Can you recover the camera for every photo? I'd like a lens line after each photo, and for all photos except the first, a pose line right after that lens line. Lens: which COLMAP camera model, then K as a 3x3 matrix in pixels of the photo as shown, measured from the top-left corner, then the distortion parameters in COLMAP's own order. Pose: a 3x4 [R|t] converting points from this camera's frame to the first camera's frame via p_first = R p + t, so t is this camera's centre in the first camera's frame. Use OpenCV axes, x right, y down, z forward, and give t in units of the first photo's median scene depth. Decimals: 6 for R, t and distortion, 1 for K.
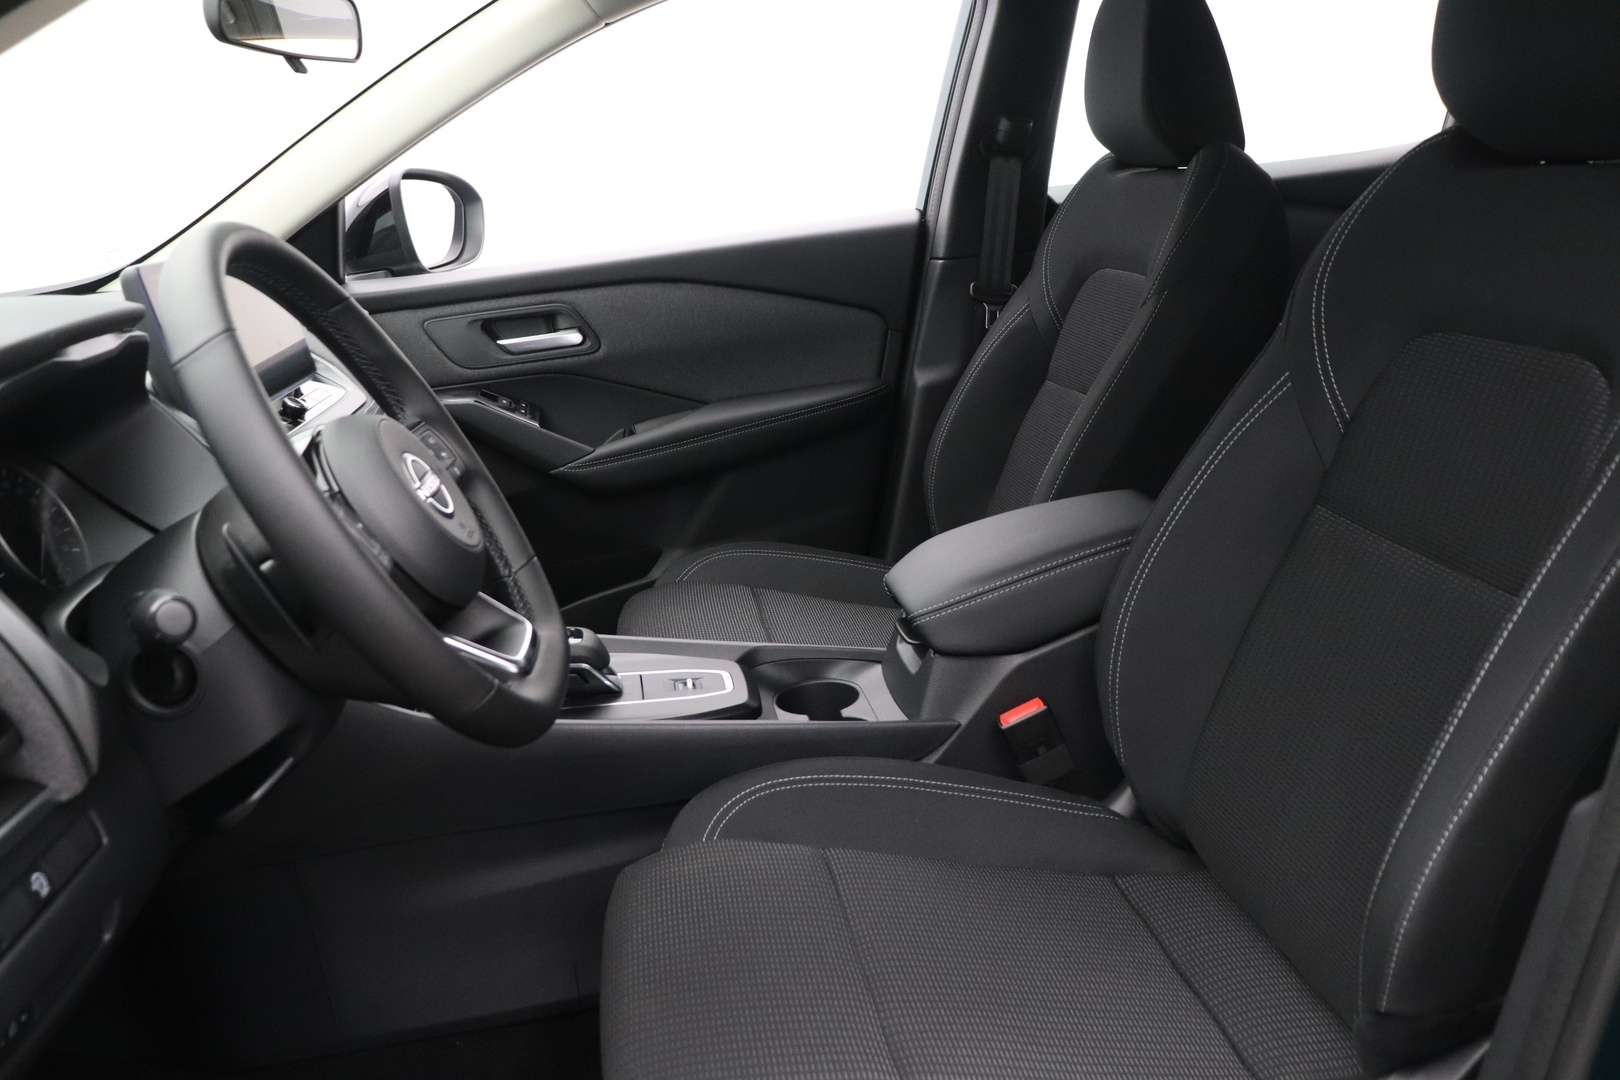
lens RADIAL K [[1338.1, 0, 810.0], [0, 1338.1, 540.0], [0, 0, 1]] dist [-0.191037, 0.180435]
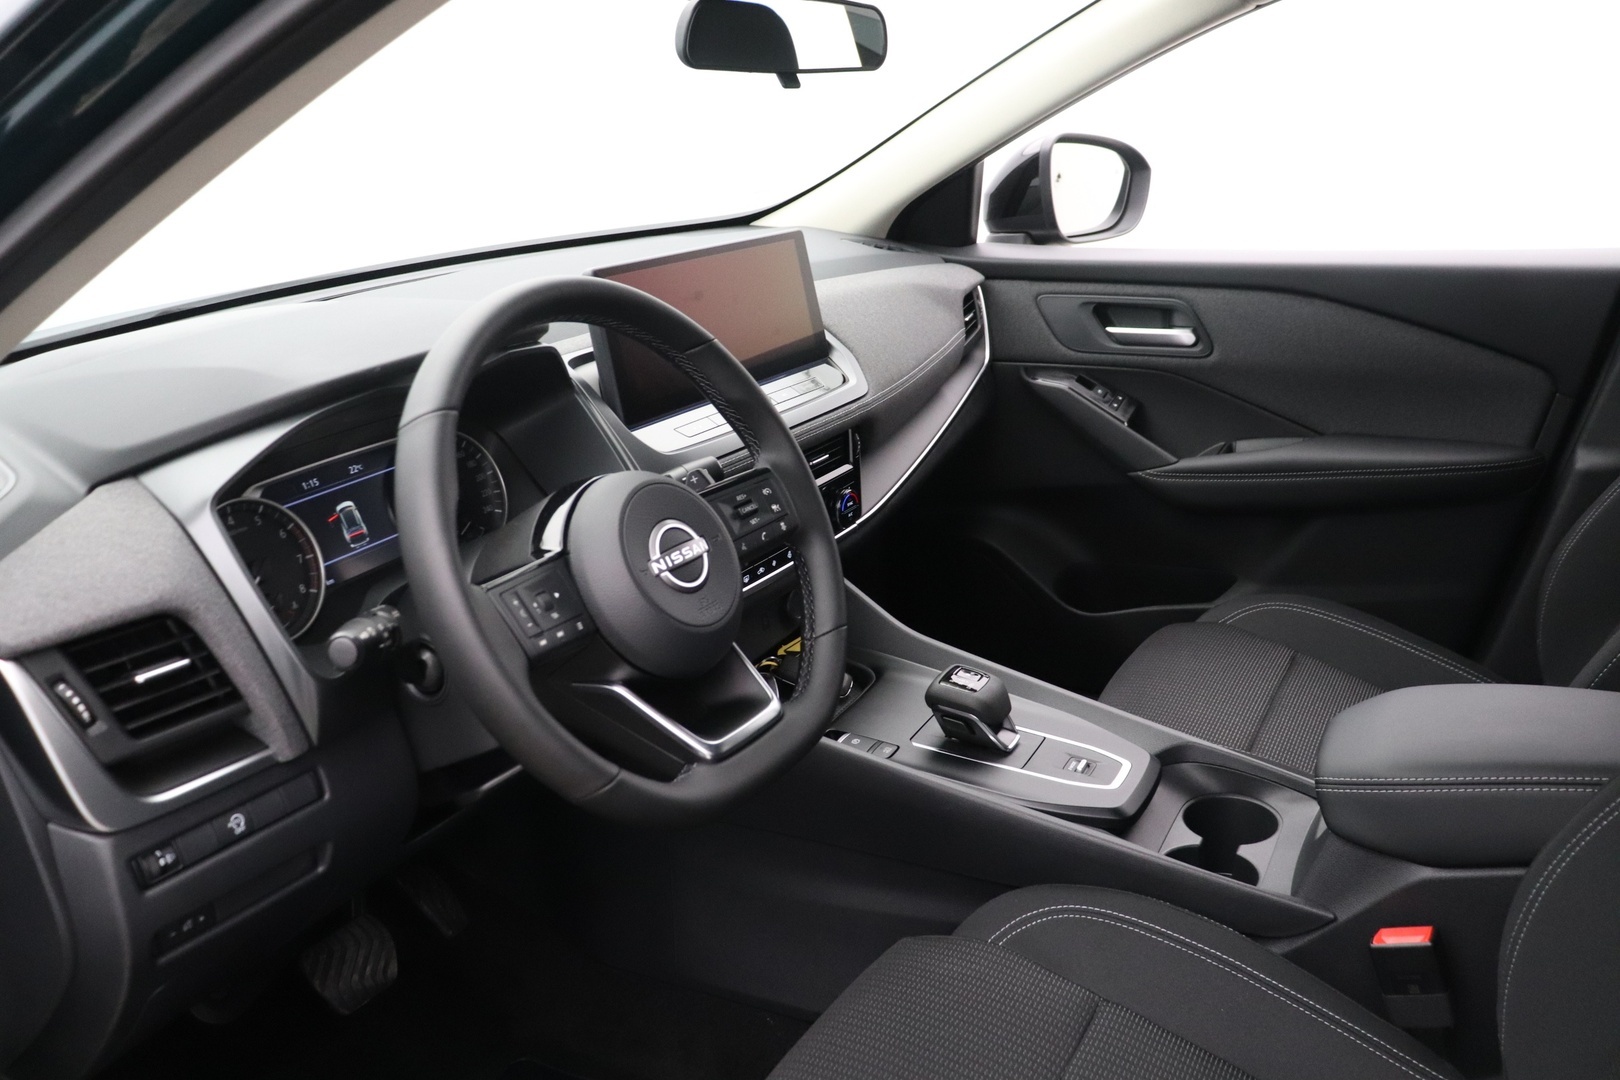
lens RADIAL K [[1338.1, 0, 810.0], [0, 1338.1, 540.0], [0, 0, 1]] dist [-0.191037, 0.180435]
pose [[0.798129, 0.245956, -0.549996, 0.155796], [-0.199135, 0.969264, 0.144475, -0.096711], [0.568626, -0.005786, 0.822576, 0.087849]]
